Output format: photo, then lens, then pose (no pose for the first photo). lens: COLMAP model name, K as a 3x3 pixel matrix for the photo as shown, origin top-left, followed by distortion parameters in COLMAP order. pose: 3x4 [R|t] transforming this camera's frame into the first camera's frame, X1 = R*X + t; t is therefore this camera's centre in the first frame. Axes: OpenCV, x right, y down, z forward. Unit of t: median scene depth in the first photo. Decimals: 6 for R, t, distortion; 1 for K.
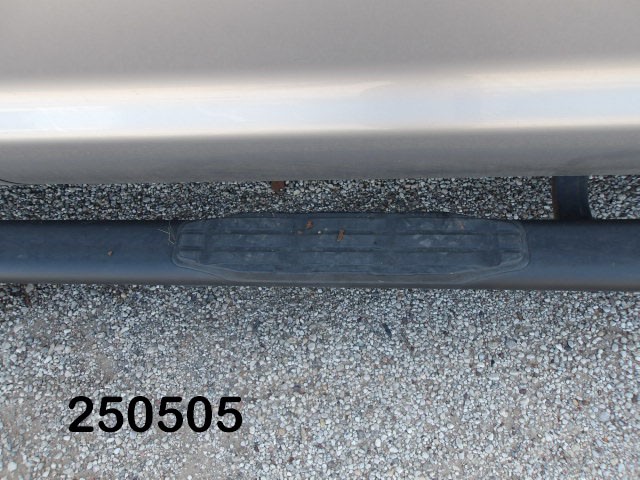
lens RADIAL K [[520.7, 0, 319.1], [0, 520.7, 244.2], [0, 0, 1]] dist [-0.000323, -0.006264]
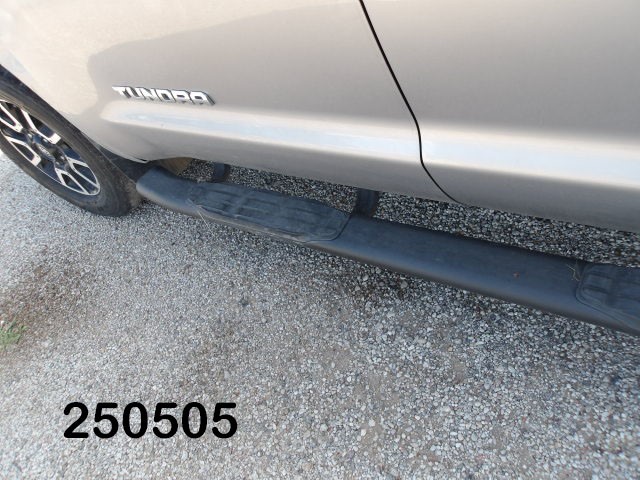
lens RADIAL K [[520.7, 0, 319.1], [0, 520.7, 244.2], [0, 0, 1]] dist [-0.000323, -0.006264]
pose [[0.847295, 0.213159, -0.486472, -0.170092], [-0.243365, 0.969934, 0.001128, 0.042299], [0.472086, 0.117434, 0.873696, -0.164005]]
